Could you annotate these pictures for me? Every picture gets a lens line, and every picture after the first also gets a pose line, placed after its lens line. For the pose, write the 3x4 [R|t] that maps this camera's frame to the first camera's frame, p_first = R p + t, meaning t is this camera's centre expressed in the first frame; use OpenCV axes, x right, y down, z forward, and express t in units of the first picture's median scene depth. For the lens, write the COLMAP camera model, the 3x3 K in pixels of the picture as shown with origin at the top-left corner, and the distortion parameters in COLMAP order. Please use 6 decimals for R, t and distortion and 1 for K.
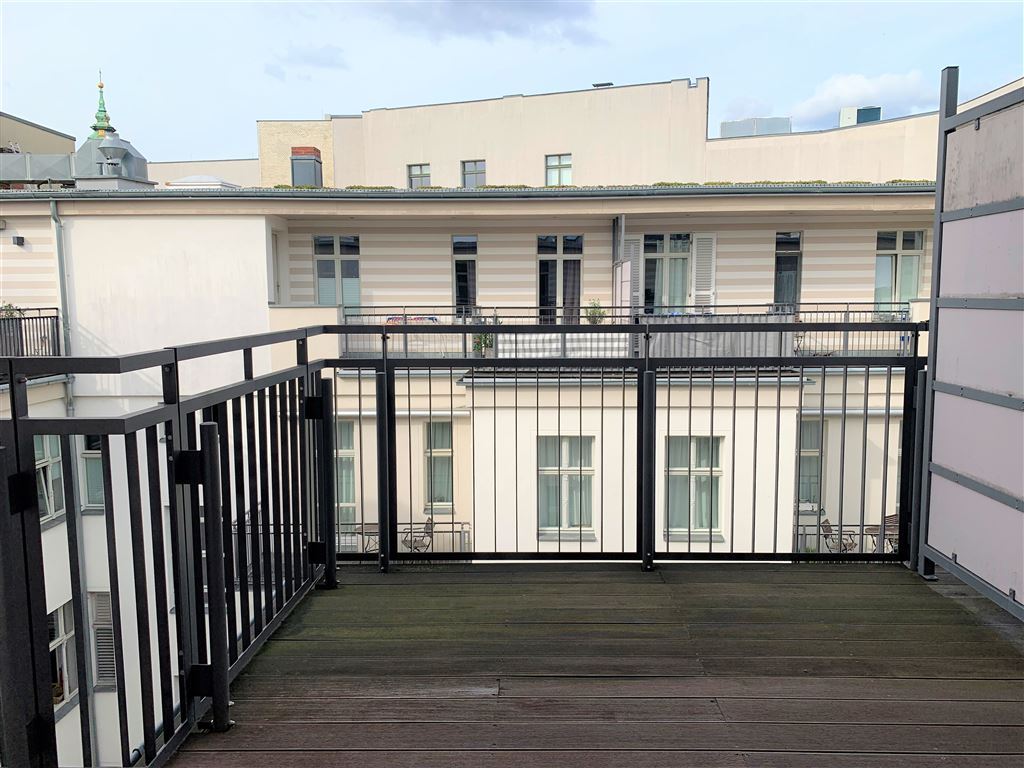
lens RADIAL K [[803.1, 0, 520.3], [0, 803.1, 387.9], [0, 0, 1]] dist [0.014755, -0.009522]
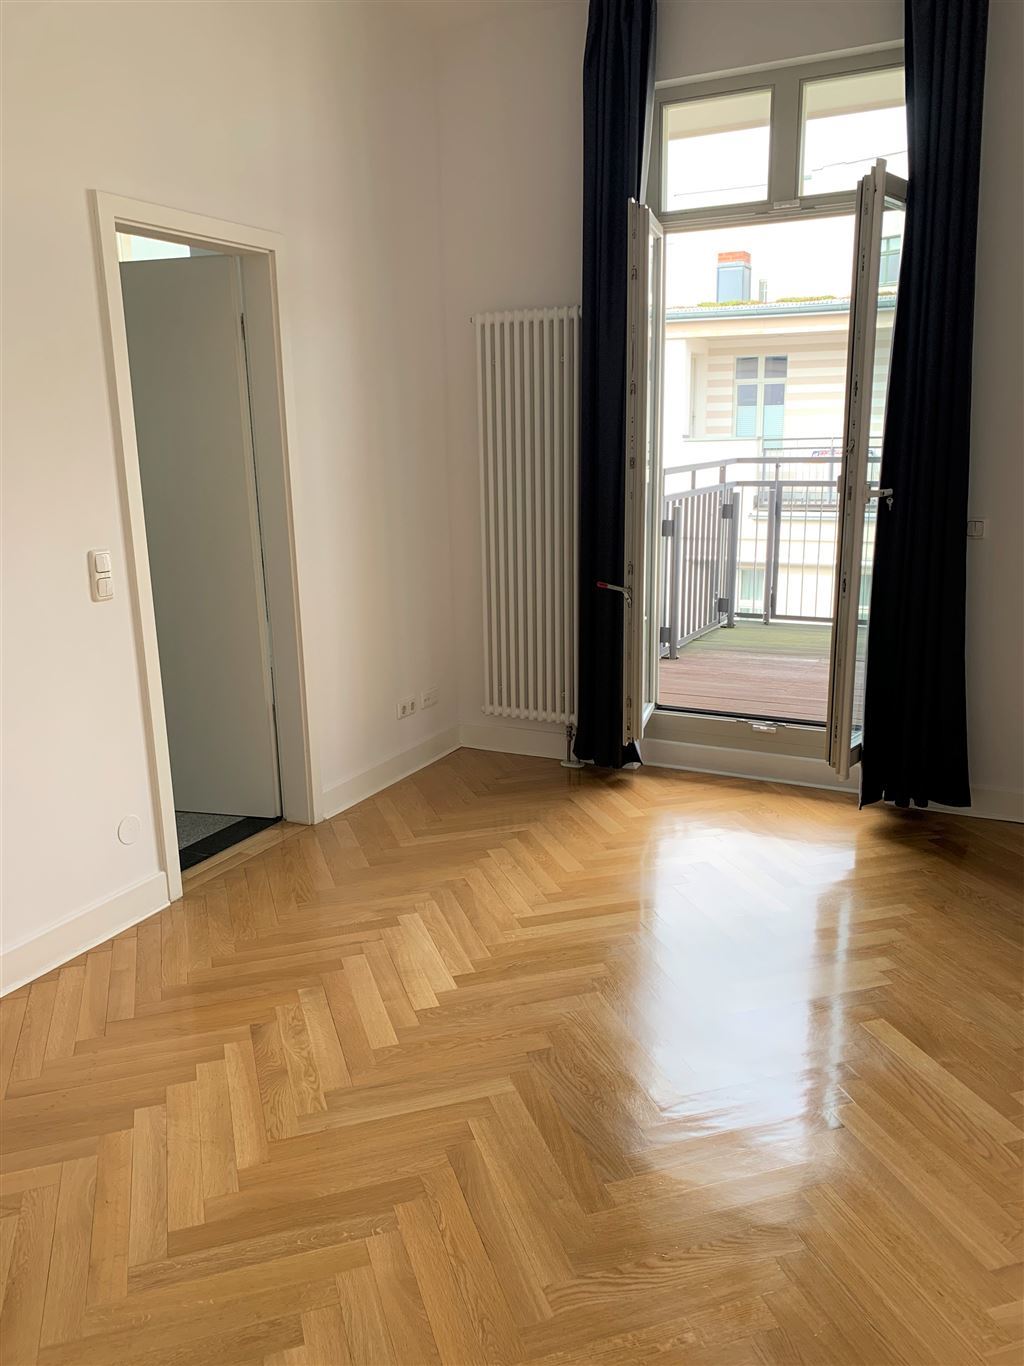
lens RADIAL K [[1071.3, 0, 509.3], [0, 1071.3, 697.9], [0, 0, 1]] dist [0.014755, -0.009522]
pose [[0.901695, 0.097281, -0.421286, 0.264227], [-0.037821, 0.988372, 0.147279, 0.087362], [0.430714, -0.116867, 0.894889, -1.049785]]
